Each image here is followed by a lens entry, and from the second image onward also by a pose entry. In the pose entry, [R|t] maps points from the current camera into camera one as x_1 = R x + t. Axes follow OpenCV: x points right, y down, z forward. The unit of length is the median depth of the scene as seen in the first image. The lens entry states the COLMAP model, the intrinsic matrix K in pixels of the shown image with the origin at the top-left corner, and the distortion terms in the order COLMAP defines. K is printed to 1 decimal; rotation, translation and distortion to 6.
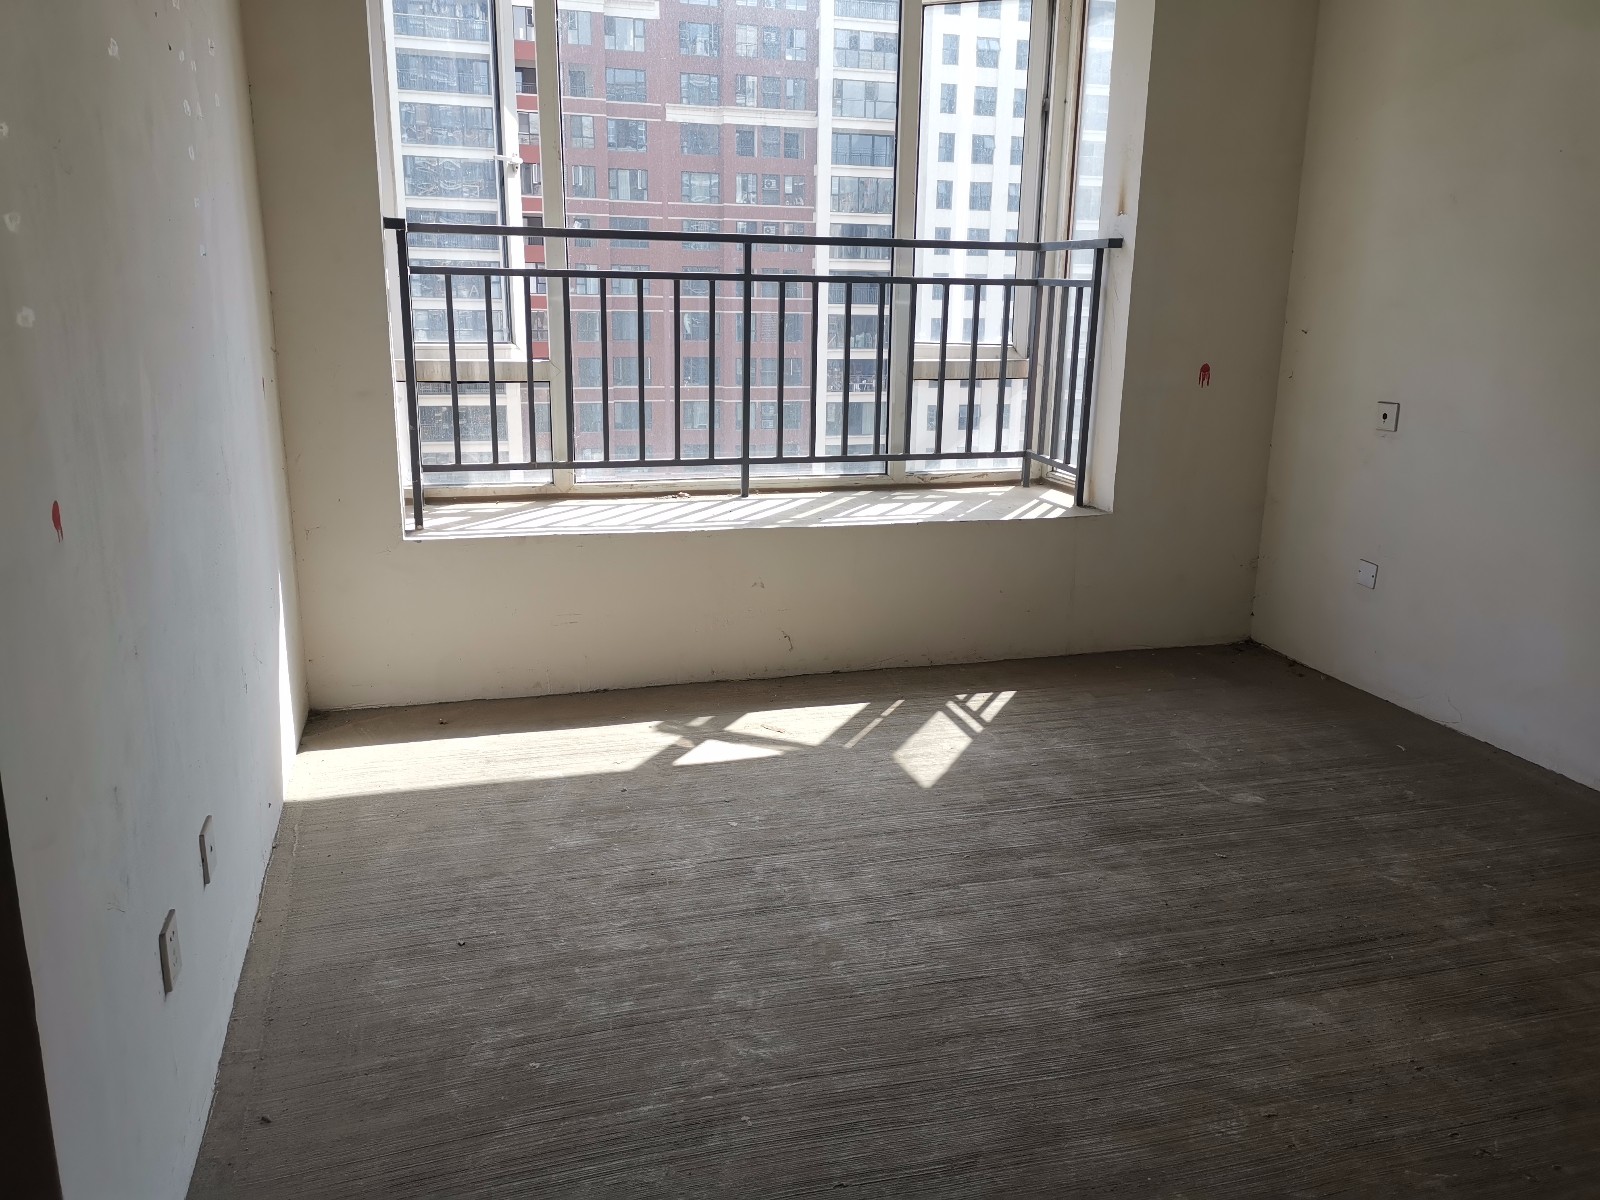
lens RADIAL K [[1243.9, 0, 800.0], [0, 1243.9, 600.0], [0, 0, 1]] dist [0.043211, -0.000765]
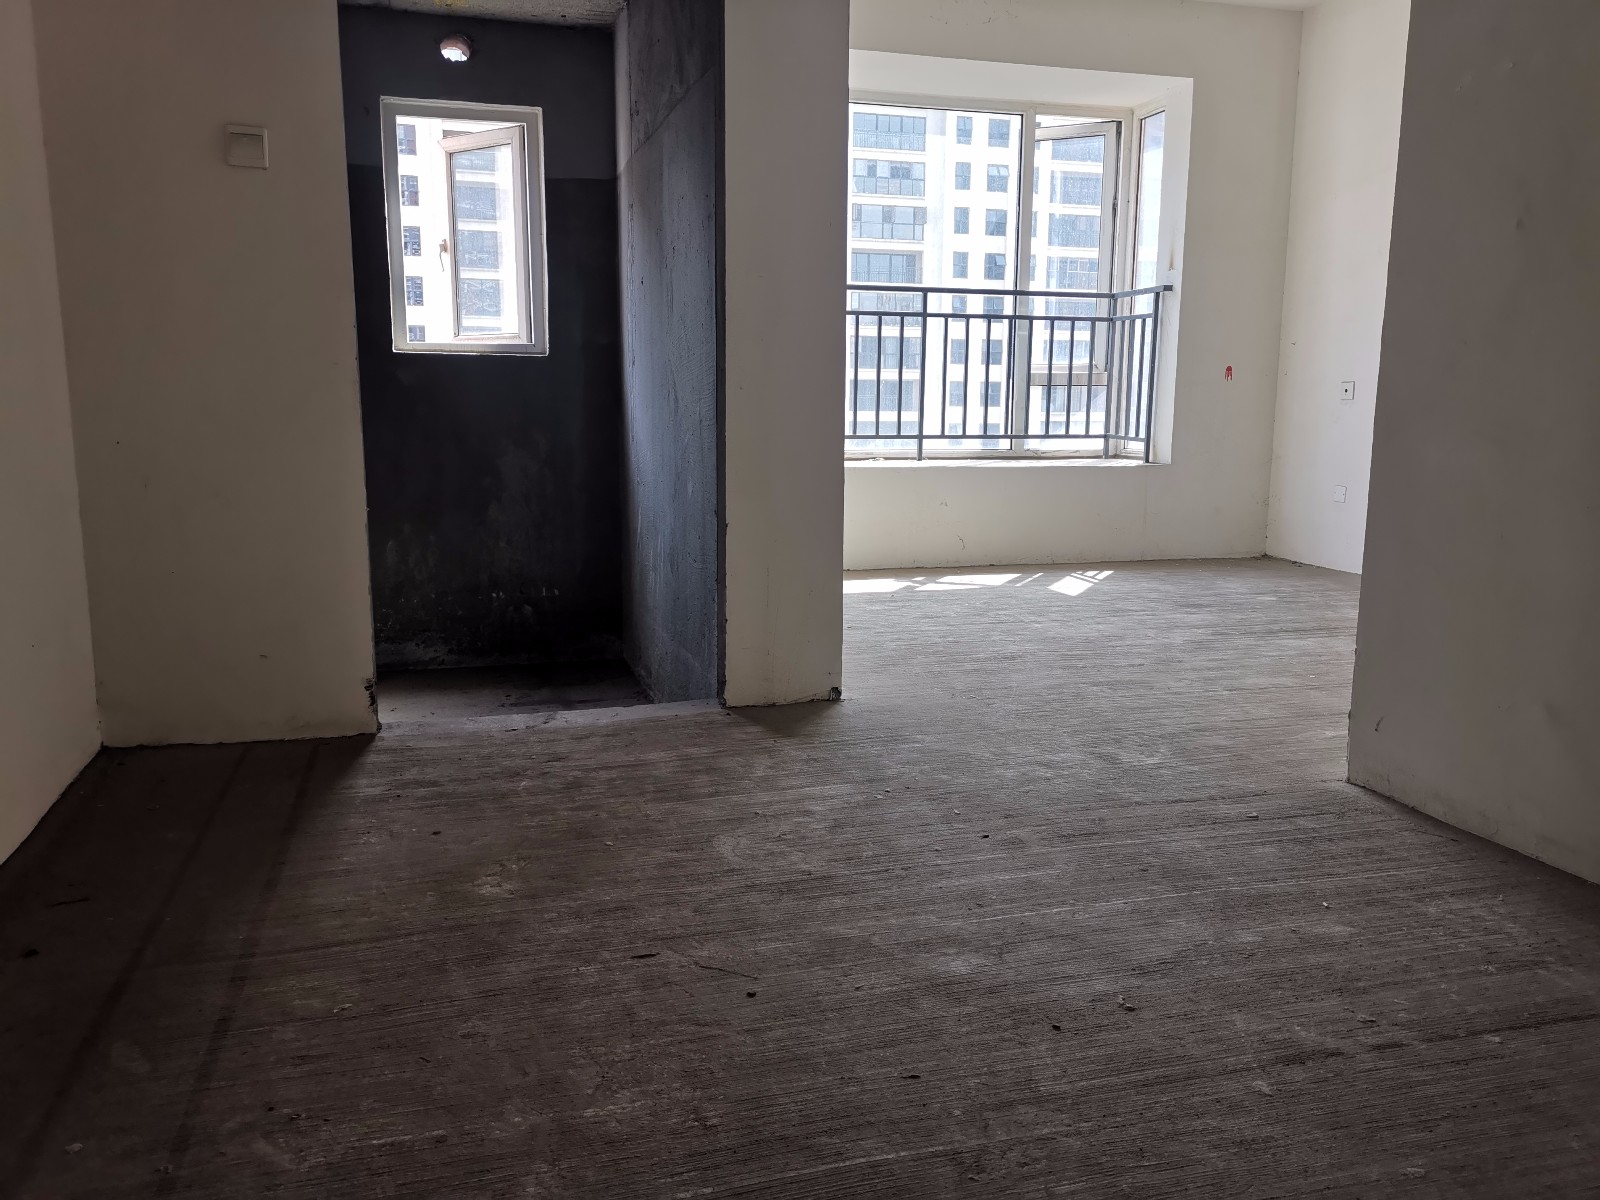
lens RADIAL K [[1243.9, 0, 800.0], [0, 1243.9, 600.0], [0, 0, 1]] dist [0.043211, -0.000765]
pose [[0.999943, -0.008398, -0.006653, -0.179376], [0.007779, 0.996074, -0.088180, 0.212729], [0.007368, 0.088123, 0.996082, -0.467718]]
